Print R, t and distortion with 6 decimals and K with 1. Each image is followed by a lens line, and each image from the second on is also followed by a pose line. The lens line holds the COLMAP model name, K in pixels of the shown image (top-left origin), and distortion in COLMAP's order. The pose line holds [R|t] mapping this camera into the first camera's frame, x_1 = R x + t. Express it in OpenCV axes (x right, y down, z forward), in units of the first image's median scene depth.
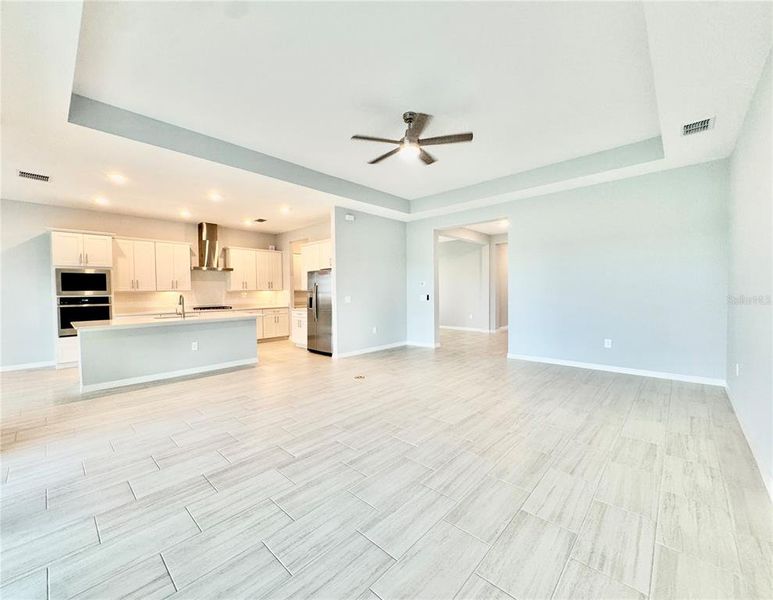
lens RADIAL K [[316.6, 0, 372.6], [0, 316.6, 298.2], [0, 0, 1]] dist [-0.000363, -0.000804]
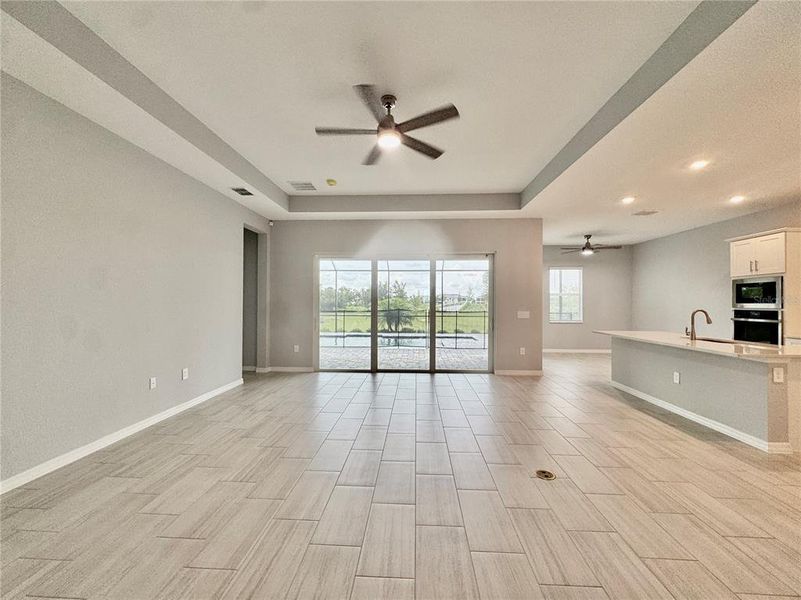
lens RADIAL K [[320.3, 0, 399.2], [0, 320.3, 300.0], [0, 0, 1]] dist [0.001756, -0.000013]
pose [[-0.747392, 0.002679, -0.664378, 0.343638], [-0.011076, 0.999803, 0.016491, -0.030437], [0.664291, 0.019684, -0.747215, 0.864531]]
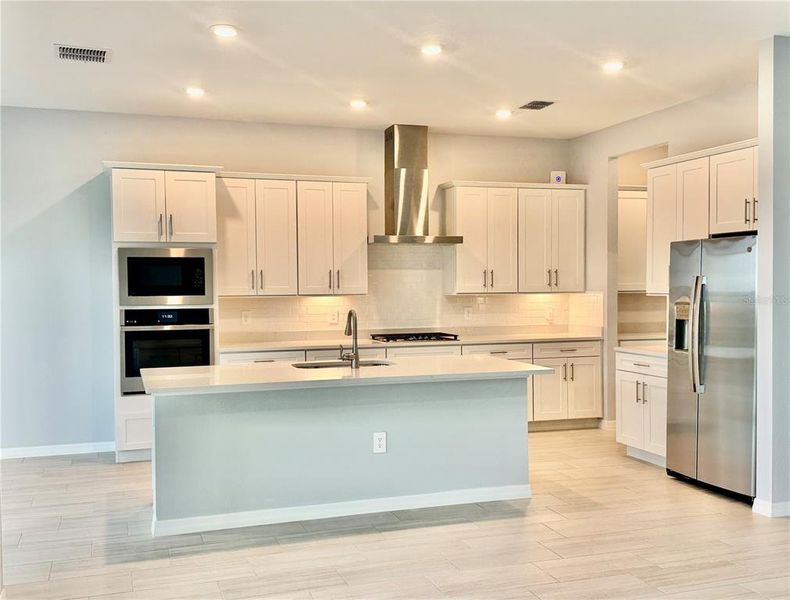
lens RADIAL K [[816.0, 0, 393.4], [0, 816.0, 298.6], [0, 0, 1]] dist [0.145721, 0.000000]
pose [[0.889033, 0.011553, -0.457697, -0.062587], [-0.012142, 0.999925, 0.001653, -0.021383], [0.457682, 0.004088, 0.889106, 0.076391]]
